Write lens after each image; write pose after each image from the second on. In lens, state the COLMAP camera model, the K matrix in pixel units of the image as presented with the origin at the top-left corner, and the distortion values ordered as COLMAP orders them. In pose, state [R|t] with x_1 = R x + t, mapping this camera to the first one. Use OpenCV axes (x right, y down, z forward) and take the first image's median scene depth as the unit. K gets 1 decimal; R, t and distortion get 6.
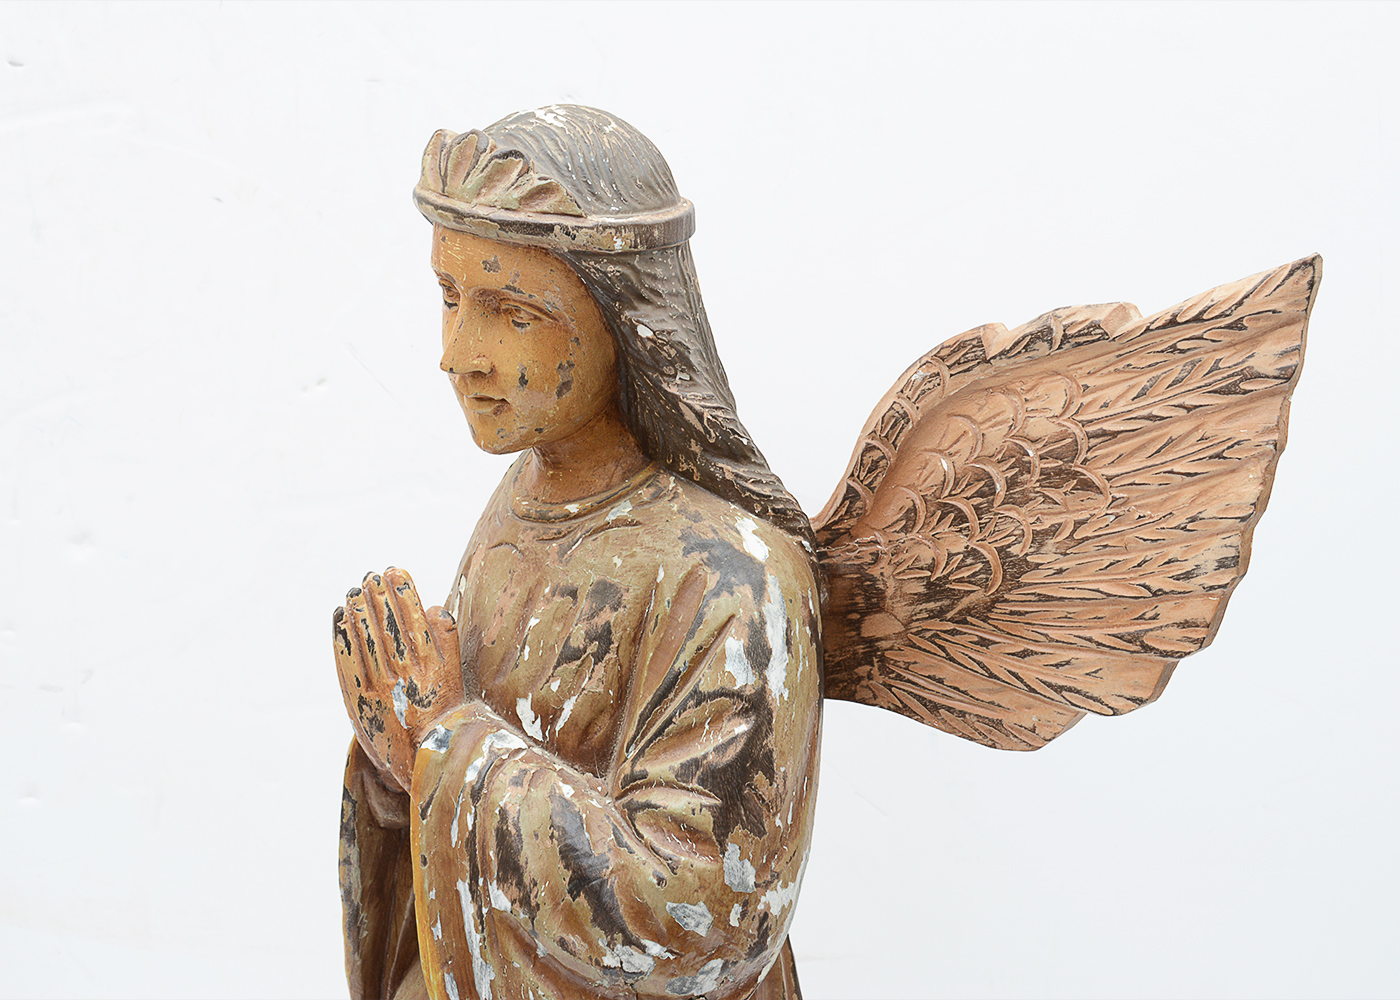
lens RADIAL K [[1968.3, 0, 700.0], [0, 1968.3, 500.0], [0, 0, 1]] dist [-0.045816, -0.028300]
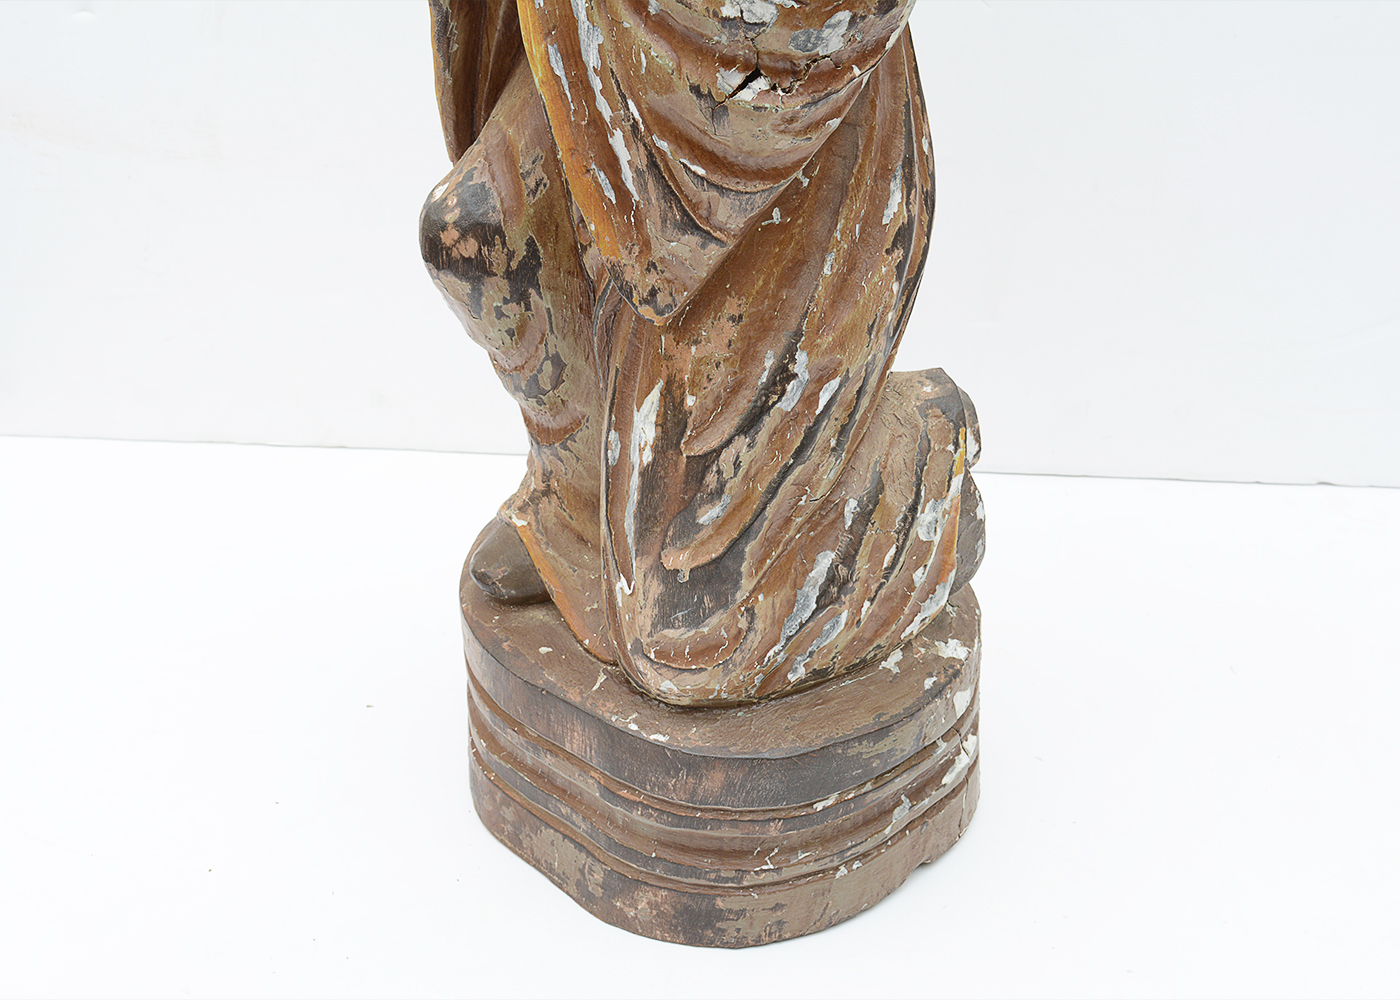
lens RADIAL K [[1968.3, 0, 700.0], [0, 1968.3, 500.0], [0, 0, 1]] dist [-0.045816, -0.028300]
pose [[0.999638, -0.010546, -0.024742, -0.037530], [0.017247, 0.957224, 0.288833, 0.180340], [0.020638, -0.289155, 0.957060, 0.049398]]
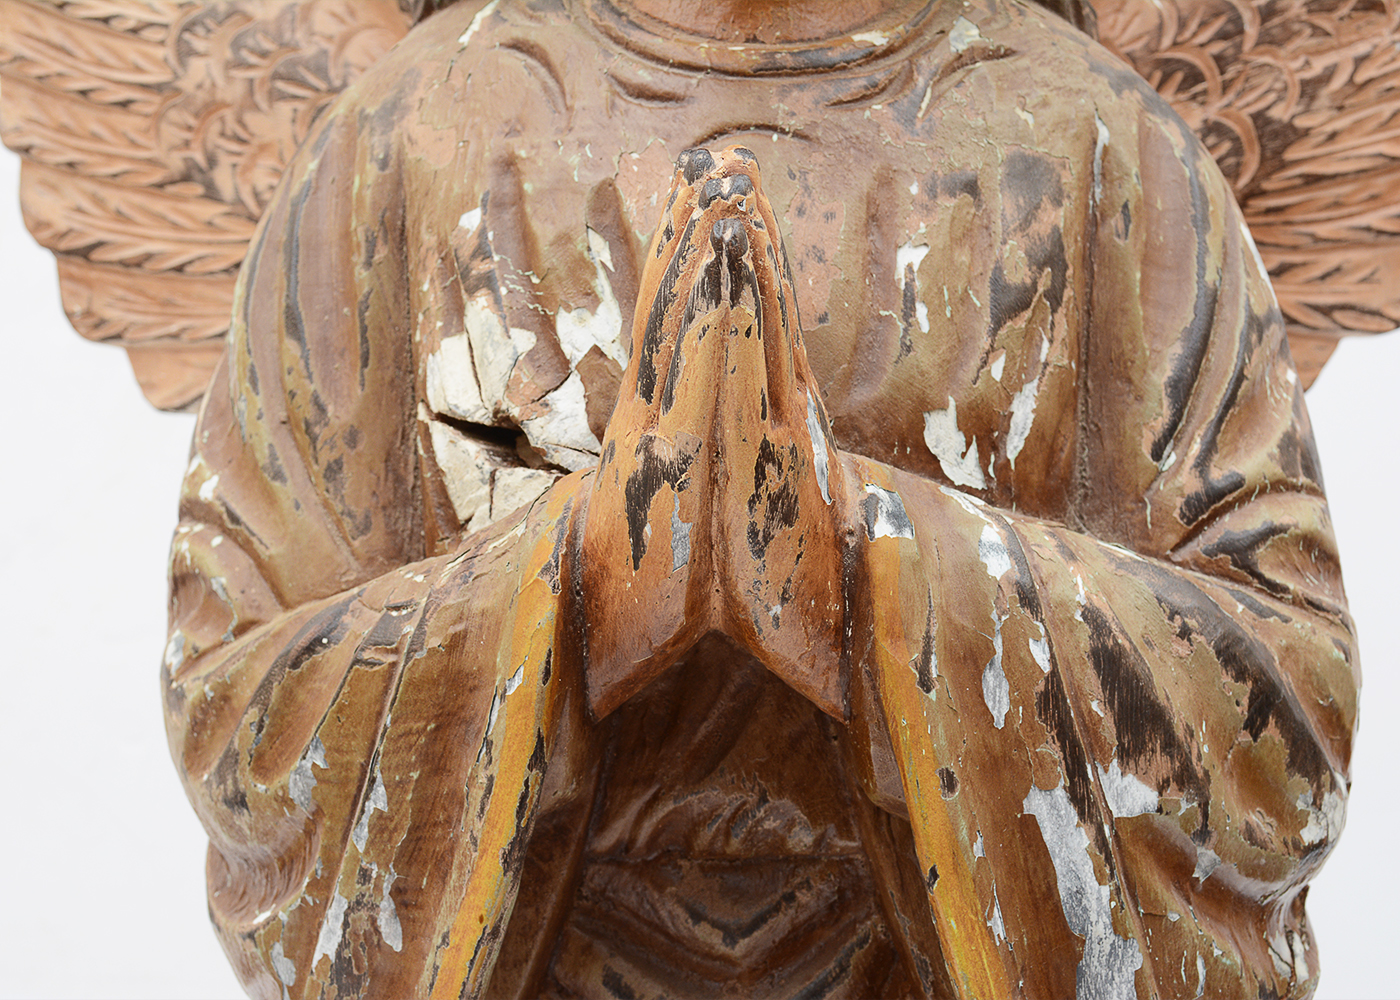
lens RADIAL K [[1901.2, 0, 700.0], [0, 1901.2, 500.0], [0, 0, 1]] dist [-0.020484, -0.091155]
pose [[0.597249, -0.146624, 0.788540, -0.502144], [0.183922, 0.981987, 0.043289, 0.092974], [-0.780683, 0.119176, 0.613458, 0.775101]]
